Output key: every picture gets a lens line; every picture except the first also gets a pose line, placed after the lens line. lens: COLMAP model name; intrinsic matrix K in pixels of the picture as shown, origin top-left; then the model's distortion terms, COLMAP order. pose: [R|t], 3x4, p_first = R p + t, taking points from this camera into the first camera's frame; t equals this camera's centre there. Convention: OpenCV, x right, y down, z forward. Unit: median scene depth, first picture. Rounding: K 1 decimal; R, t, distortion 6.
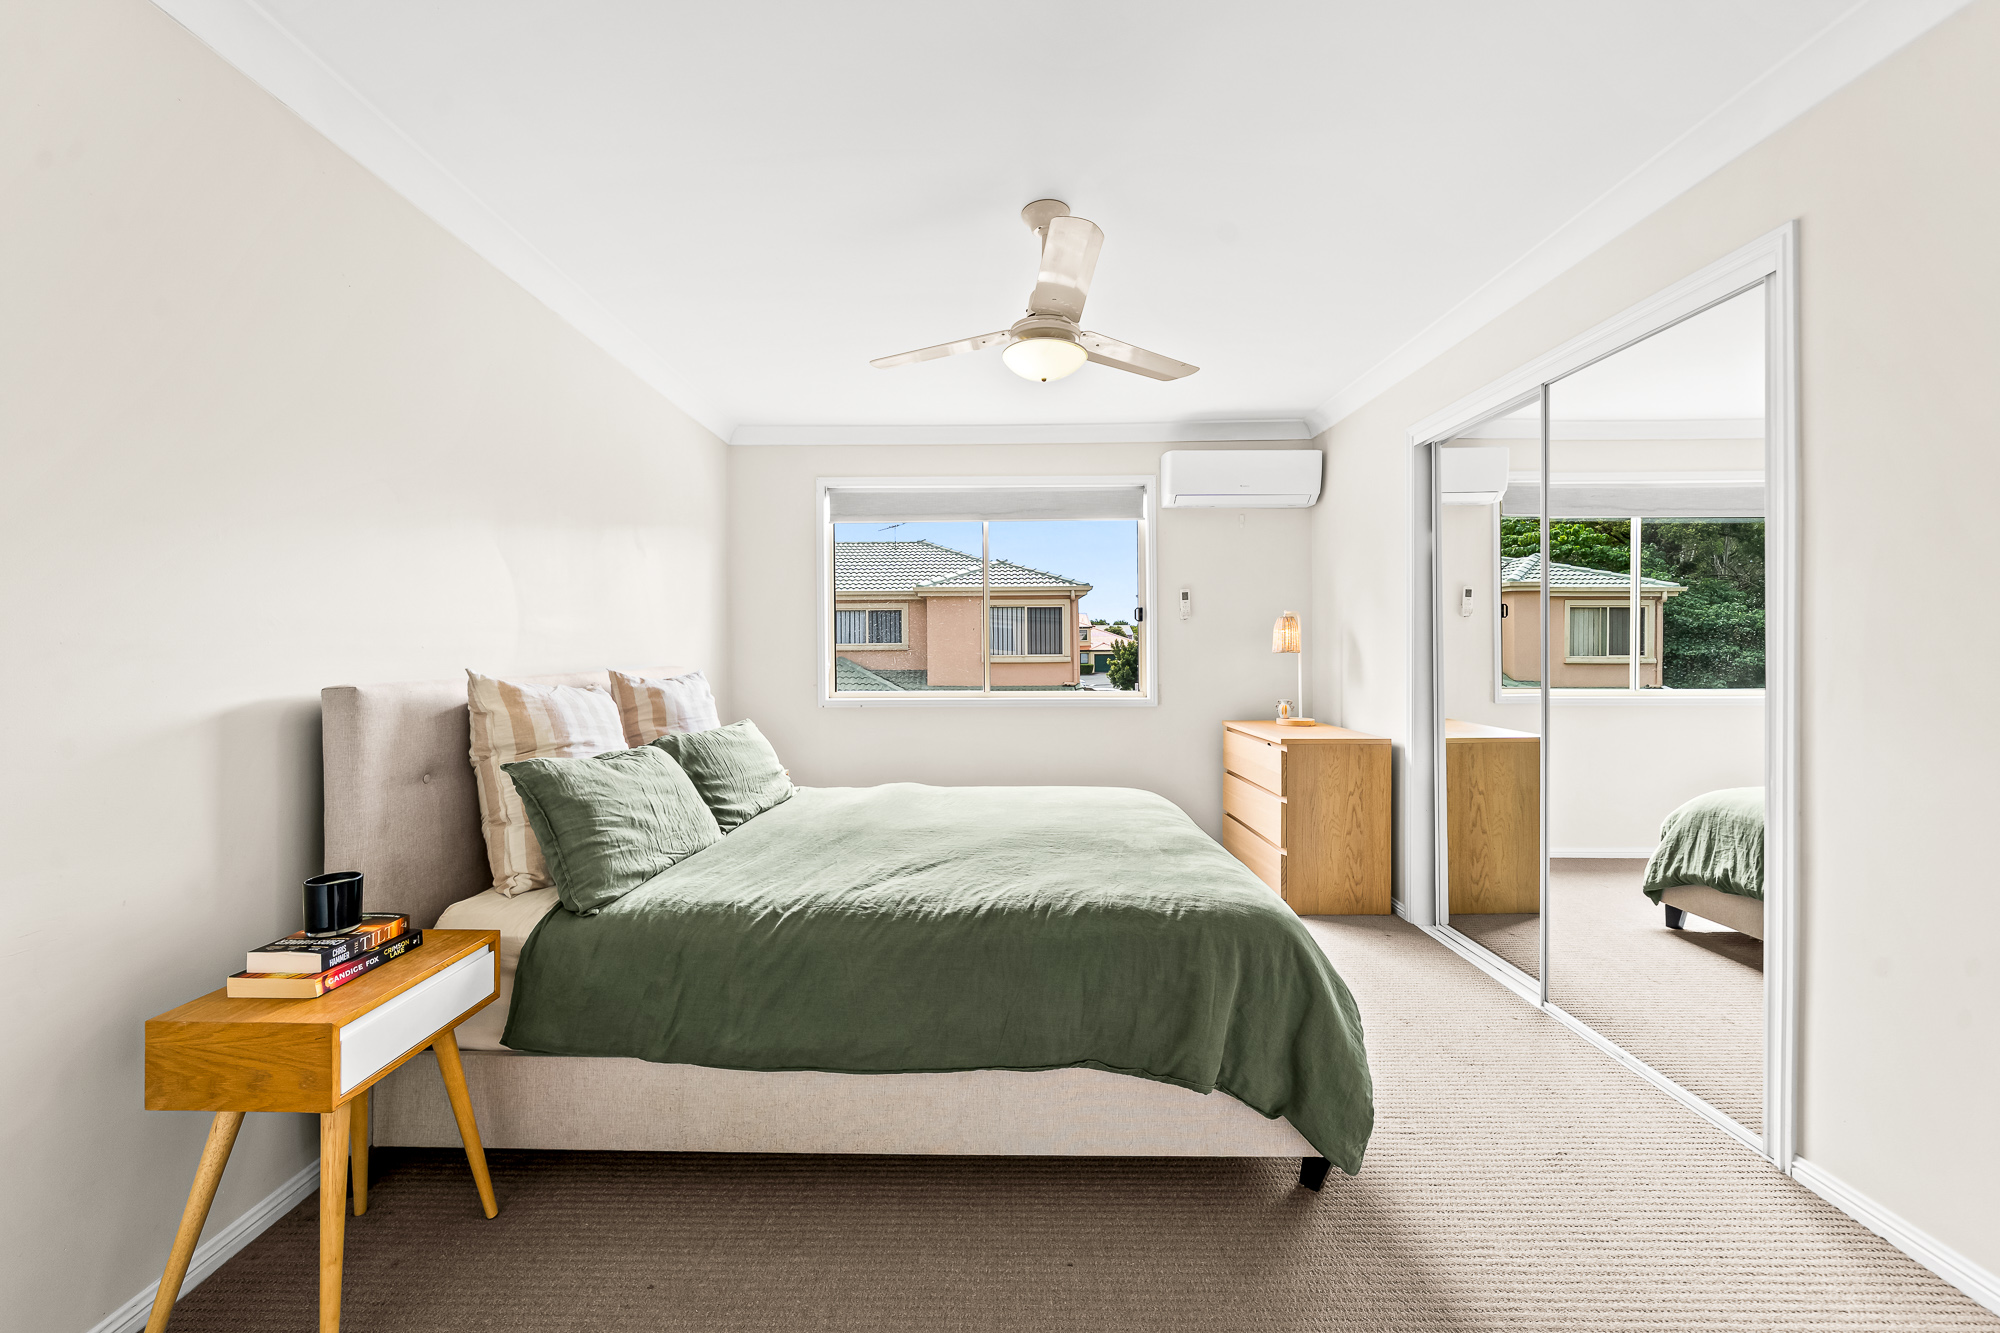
lens RADIAL K [[751.5, 0, 995.1], [0, 751.5, 667.5], [0, 0, 1]] dist [-0.008614, 0.000295]
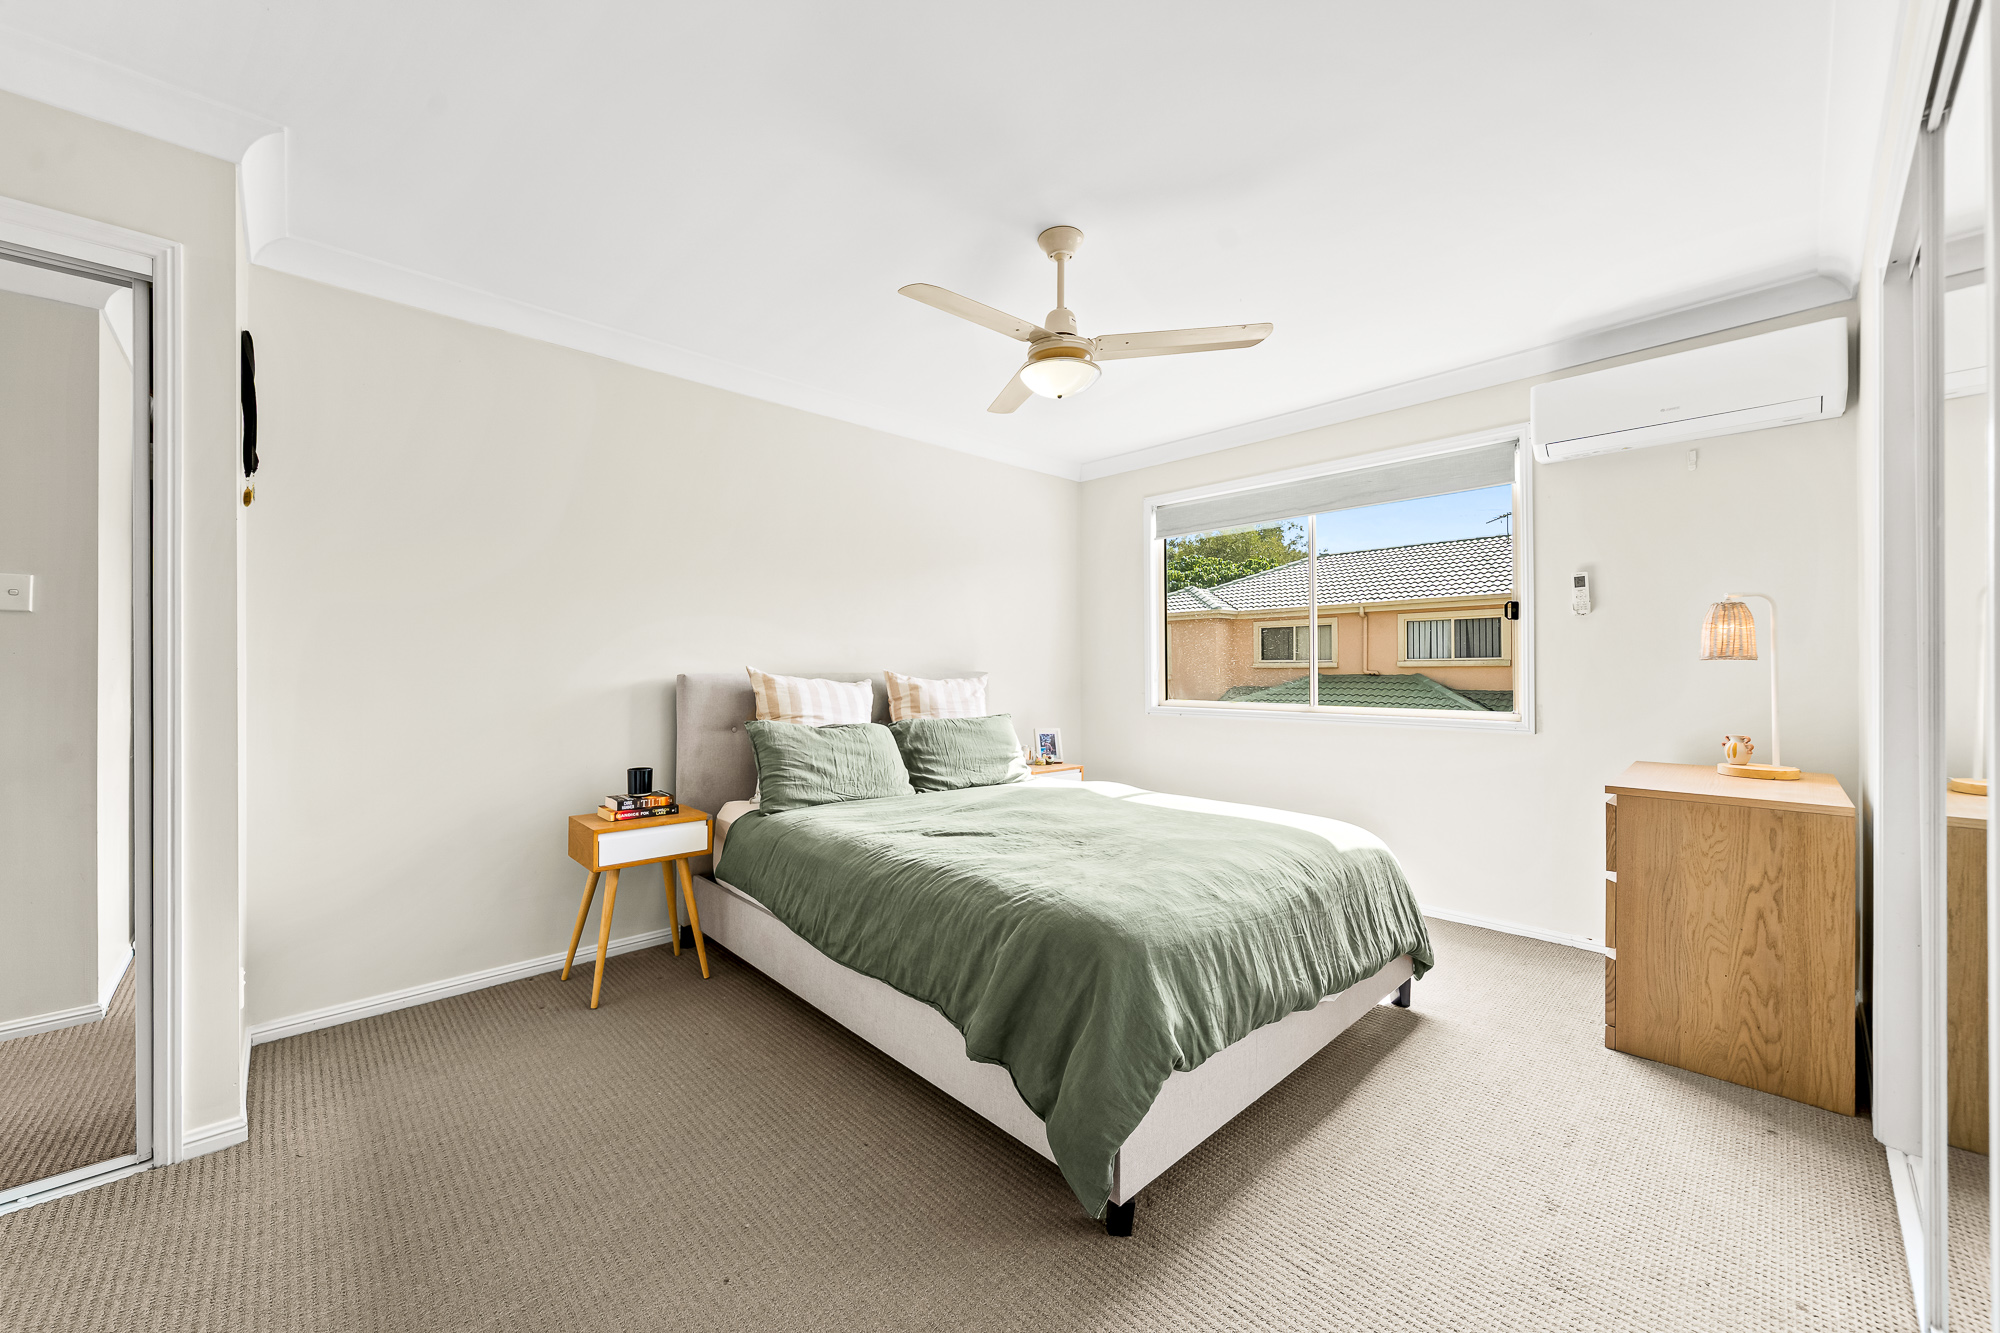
lens RADIAL K [[751.5, 0, 987.4], [0, 751.5, 688.0], [0, 0, 1]] dist [-0.008614, 0.000295]
pose [[0.681104, 0.023130, -0.731821, 0.829730], [-0.020601, 0.999711, 0.012423, 0.018353], [0.731897, 0.006615, 0.681383, 0.221319]]
